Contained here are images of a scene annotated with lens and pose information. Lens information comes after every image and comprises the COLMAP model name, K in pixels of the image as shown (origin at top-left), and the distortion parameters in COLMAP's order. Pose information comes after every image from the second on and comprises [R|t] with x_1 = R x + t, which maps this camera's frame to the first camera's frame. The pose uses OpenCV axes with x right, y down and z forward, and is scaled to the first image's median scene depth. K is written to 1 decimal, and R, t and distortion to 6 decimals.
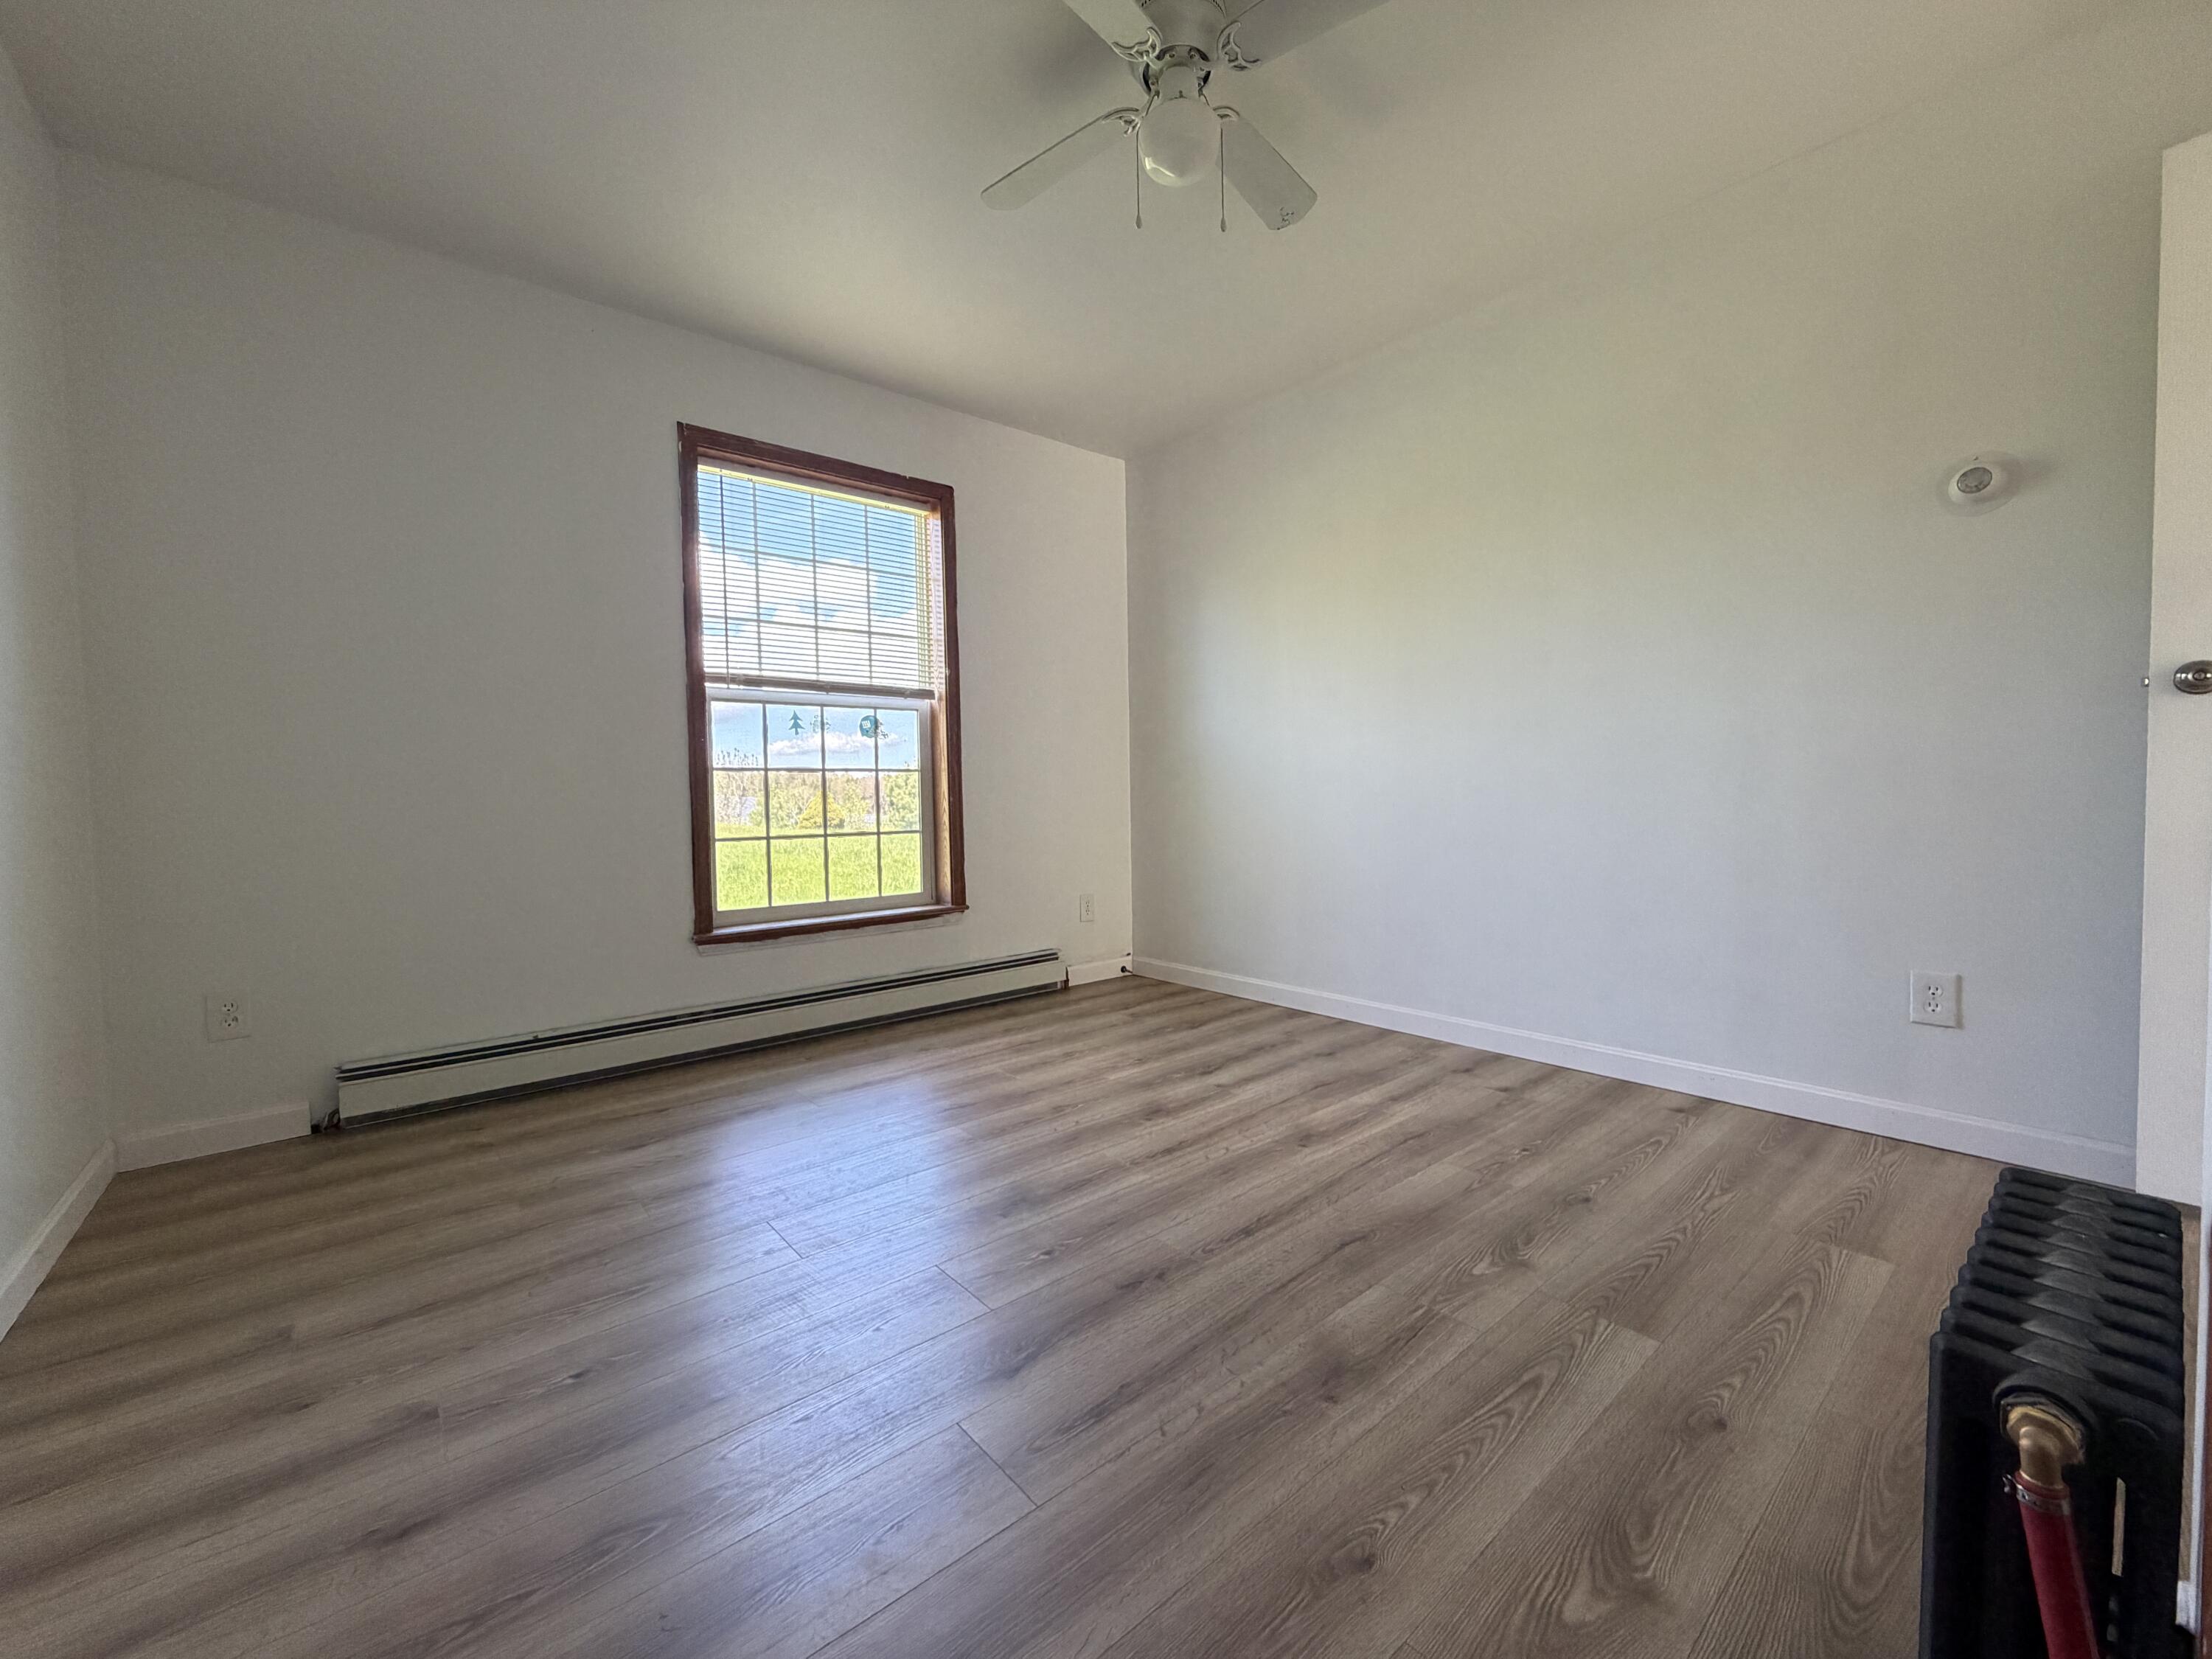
lens RADIAL K [[882.7, 0, 1102.1], [0, 882.7, 834.5], [0, 0, 1]] dist [-0.000328, 0.000090]
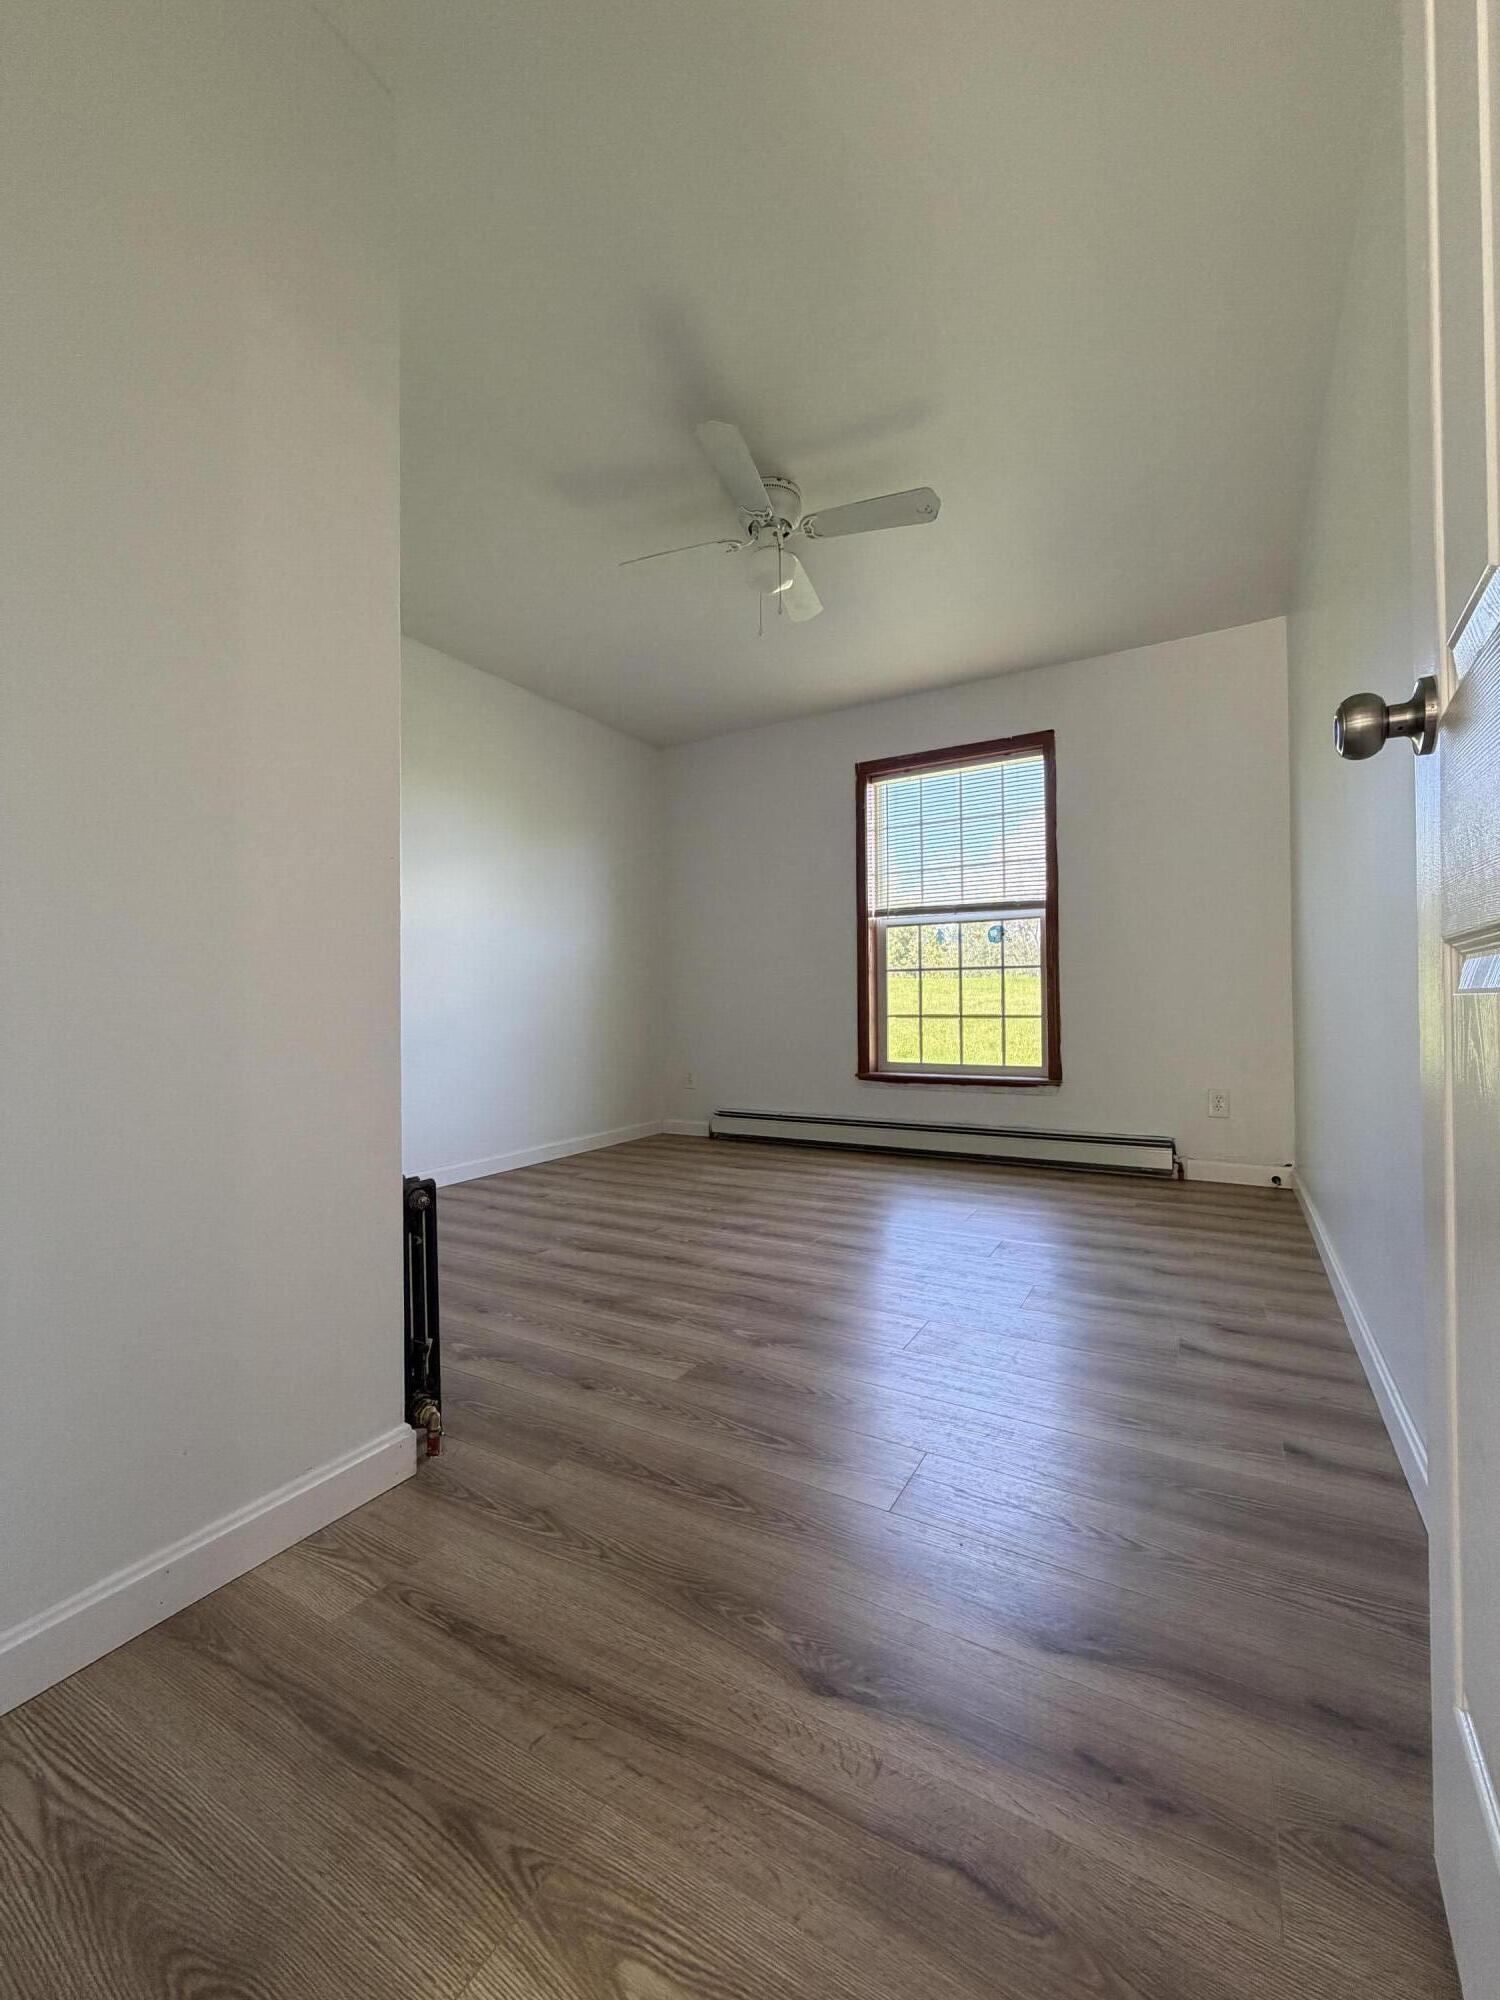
lens RADIAL K [[798.1, 0, 750.0], [0, 798.1, 1000.0], [0, 0, 1]] dist [-0.000328, 0.000090]
pose [[0.340589, 0.011313, -0.940144, 0.760944], [-0.038636, 0.999251, -0.001973, -0.009448], [0.939418, 0.036996, 0.340771, 0.273415]]
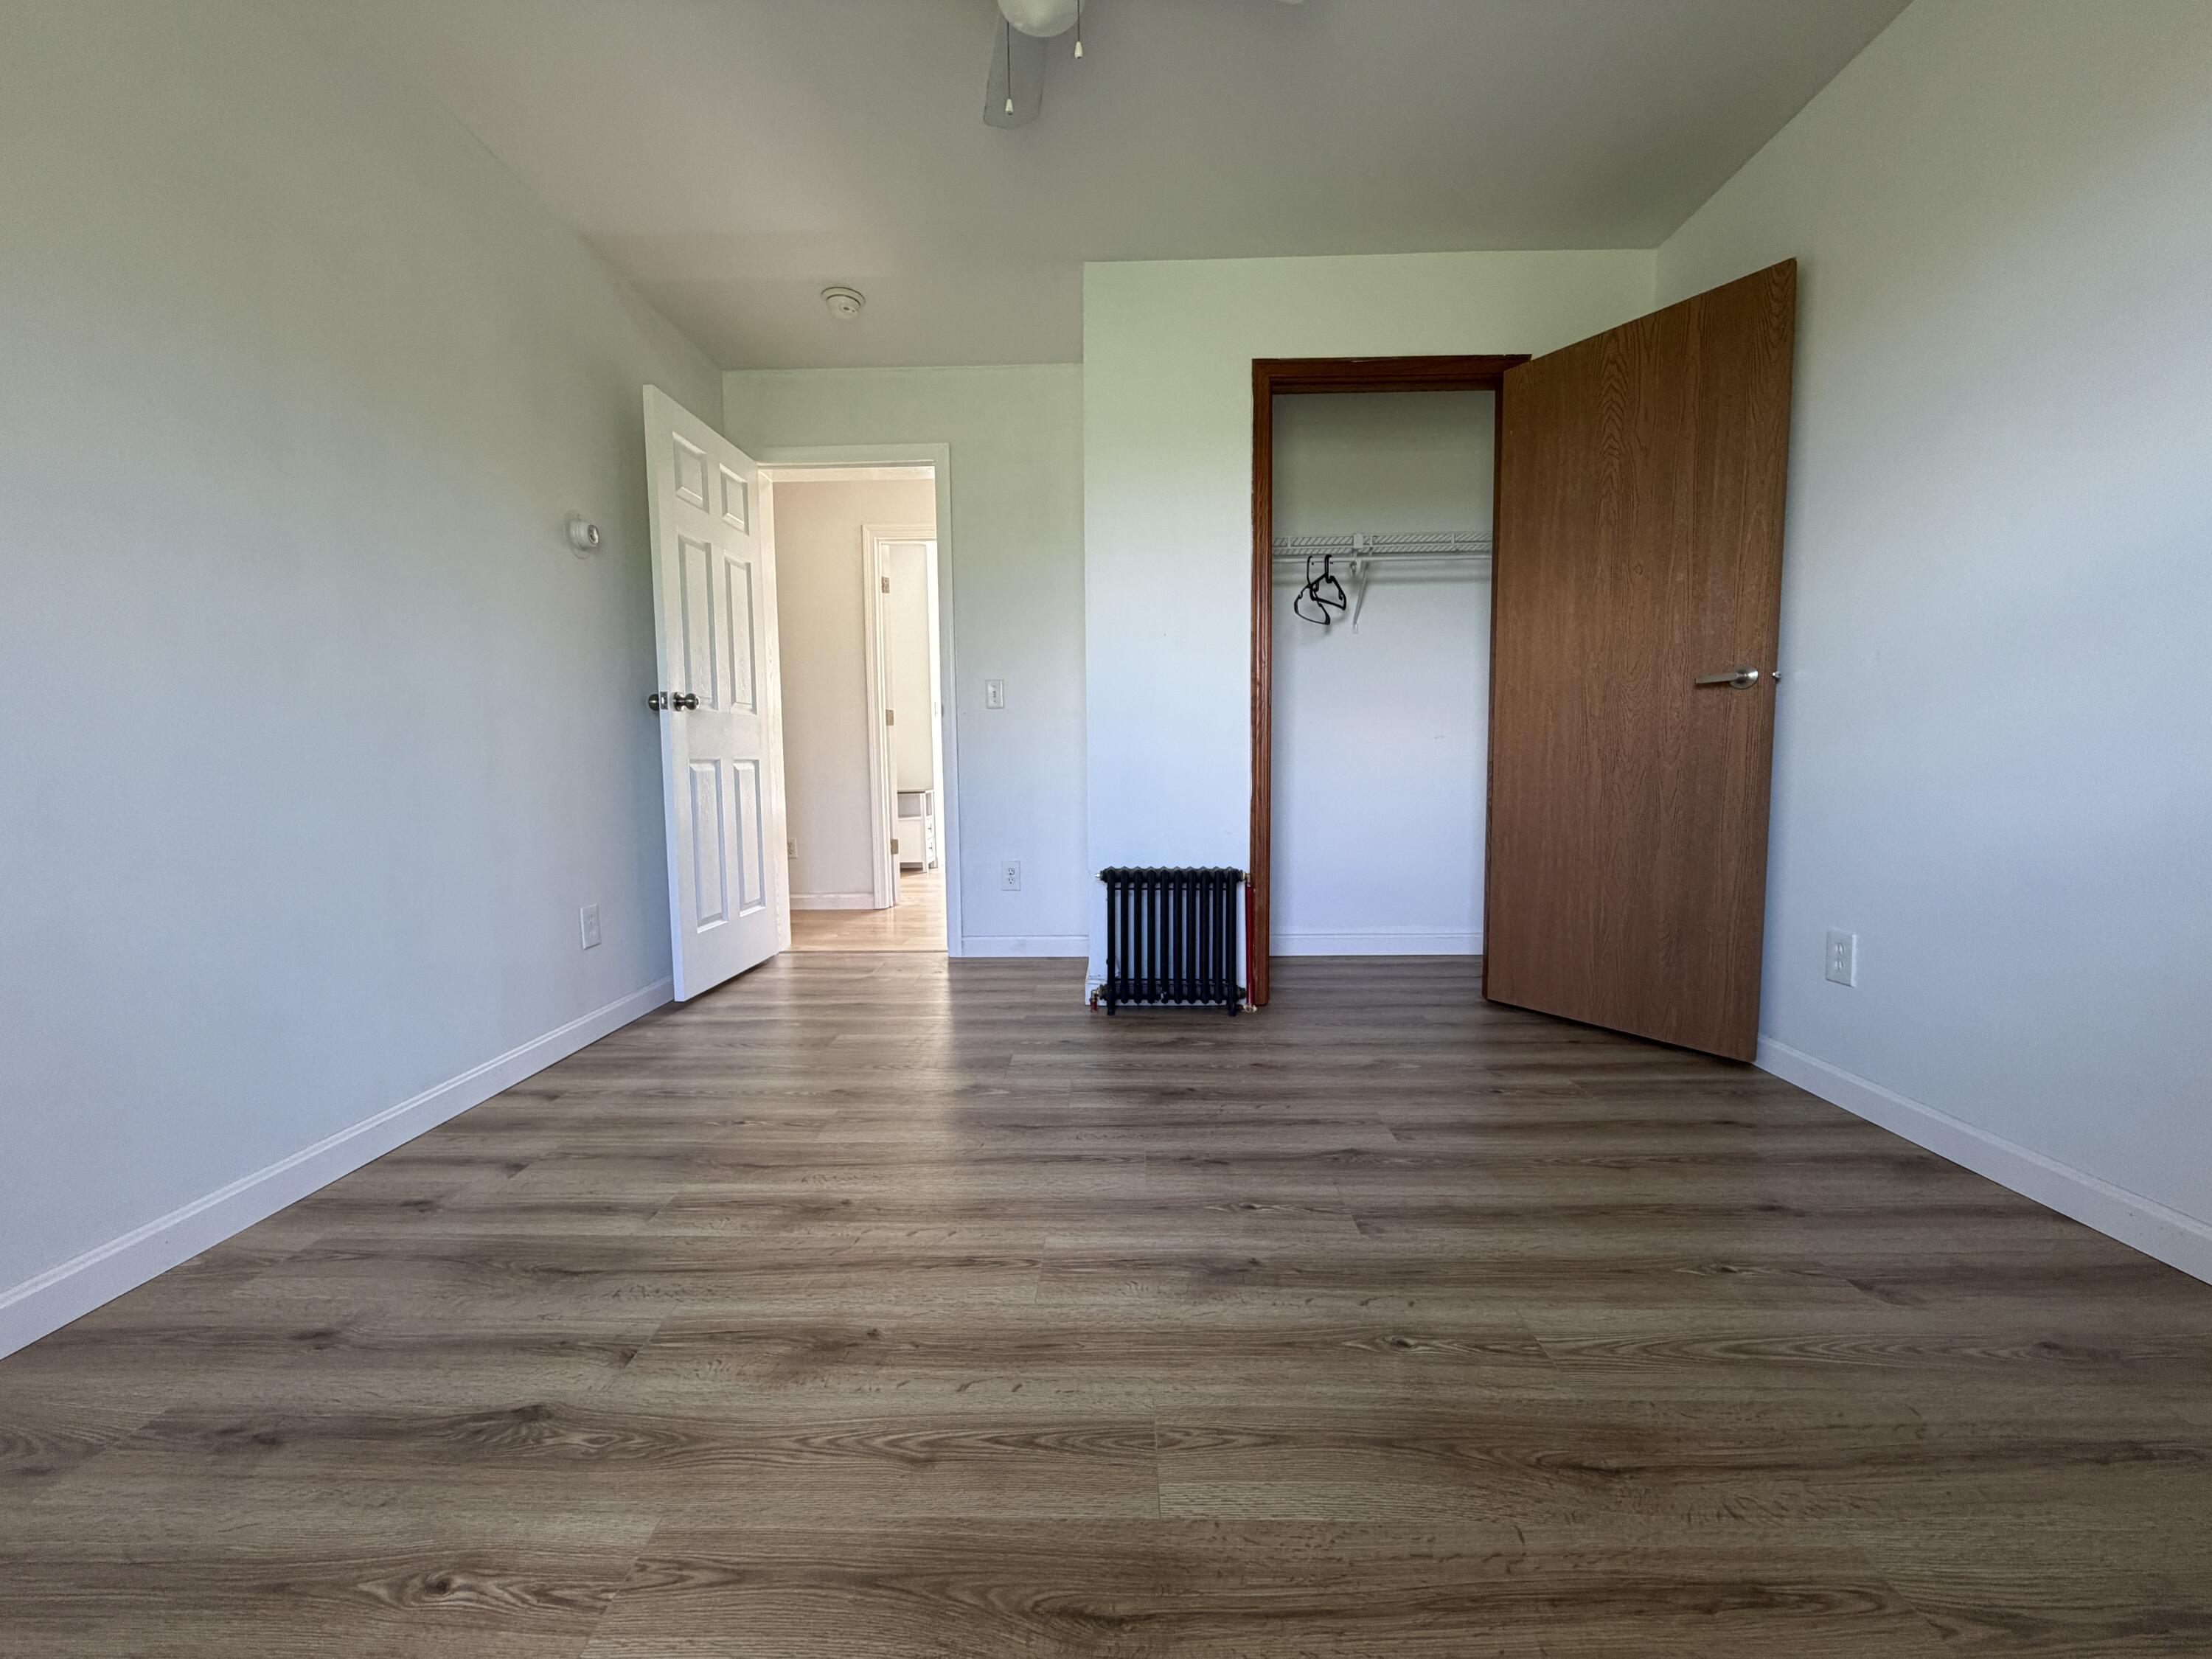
lens RADIAL K [[882.7, 0, 1102.1], [0, 882.7, 834.5], [0, 0, 1]] dist [-0.000328, 0.000090]
pose [[-0.753940, -0.027454, 0.656369, -0.288603], [0.054651, 0.993042, 0.104312, -0.025275], [-0.654666, 0.114516, -0.747194, 0.908190]]
